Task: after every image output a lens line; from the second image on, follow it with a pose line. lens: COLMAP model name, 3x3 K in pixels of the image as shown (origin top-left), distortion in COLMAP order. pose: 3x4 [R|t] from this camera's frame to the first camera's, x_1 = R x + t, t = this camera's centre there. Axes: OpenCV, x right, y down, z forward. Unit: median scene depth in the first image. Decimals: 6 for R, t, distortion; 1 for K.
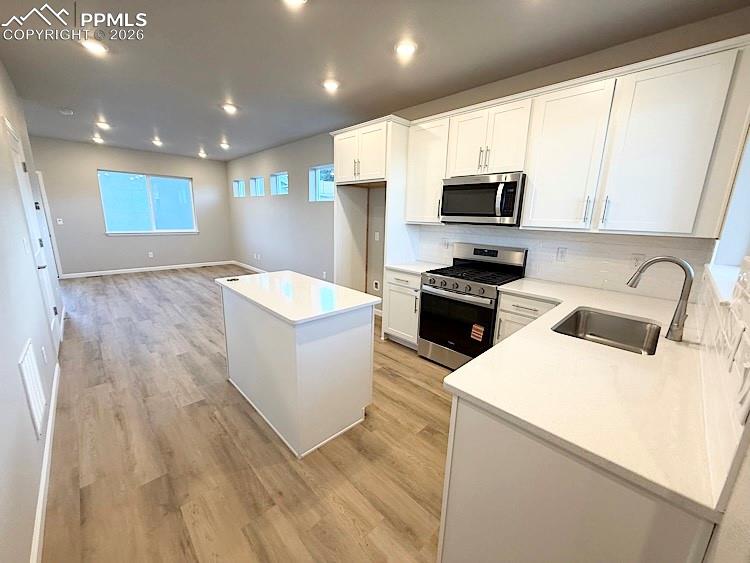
lens RADIAL K [[296.5, 0, 371.2], [0, 296.5, 281.3], [0, 0, 1]] dist [0.001018, -0.000438]
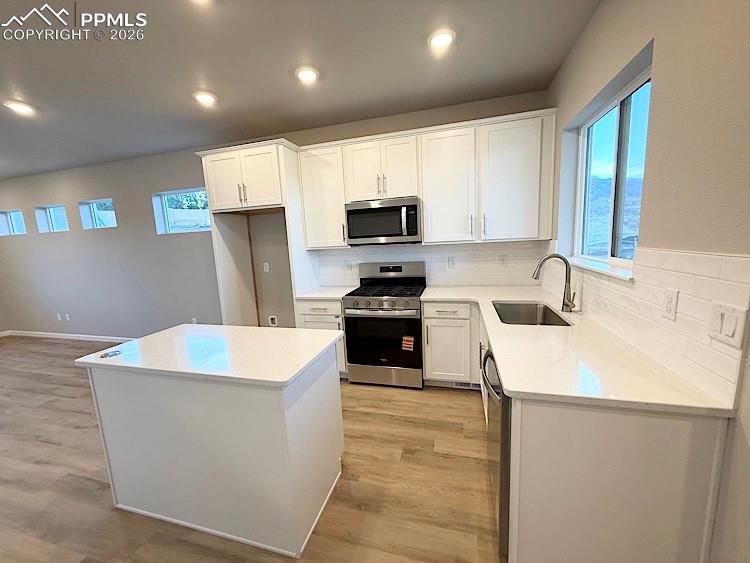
lens RADIAL K [[296.5, 0, 371.3], [0, 296.5, 282.2], [0, 0, 1]] dist [0.001018, -0.000438]
pose [[0.862395, -0.143393, 0.485503, -0.214207], [0.180163, 0.983190, -0.029638, -0.031581], [-0.473092, 0.113029, 0.873732, 0.093136]]
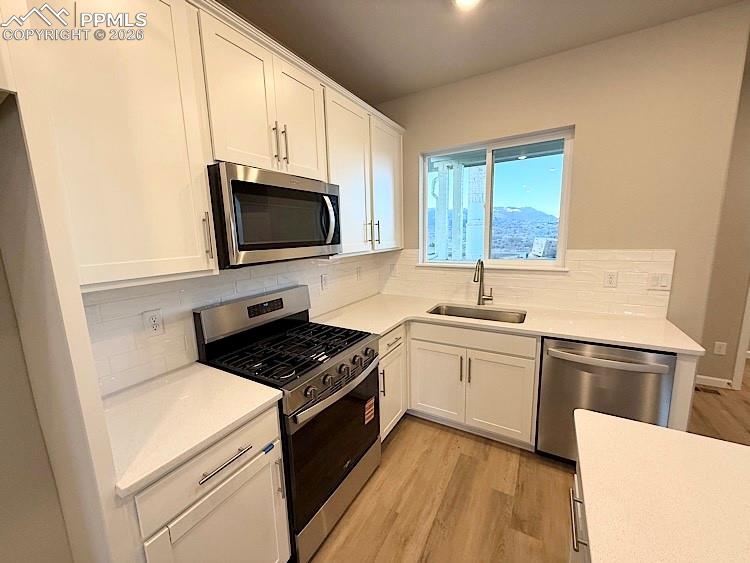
lens RADIAL K [[296.5, 0, 372.5], [0, 296.5, 282.7], [0, 0, 1]] dist [0.001018, -0.000438]
pose [[-0.267994, -0.175570, 0.947288, -0.214903], [0.229760, 0.943237, 0.239820, -0.239115], [-0.935623, 0.281919, -0.212443, 0.934516]]
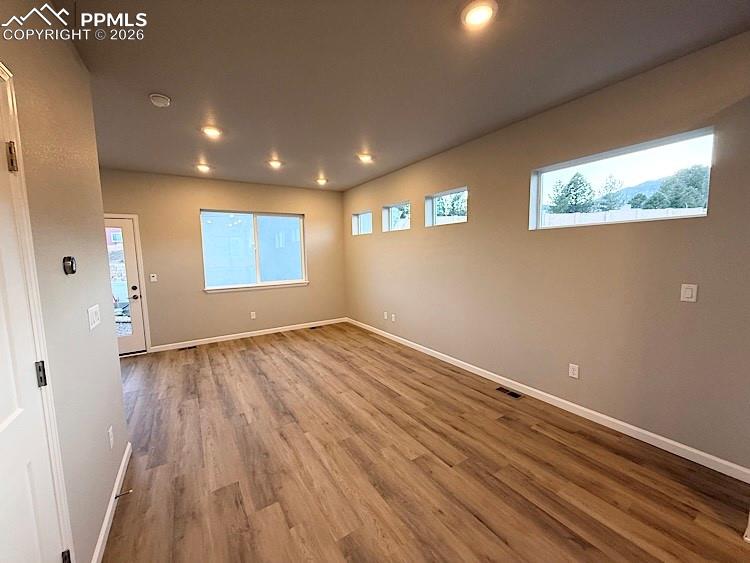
lens RADIAL K [[296.5, 0, 371.2], [0, 296.5, 281.6], [0, 0, 1]] dist [0.001018, -0.000438]
pose [[0.977671, -0.027681, -0.208311, -0.687084], [0.002529, 0.992765, -0.120050, -0.199247], [0.210127, 0.116843, 0.970667, 0.758307]]
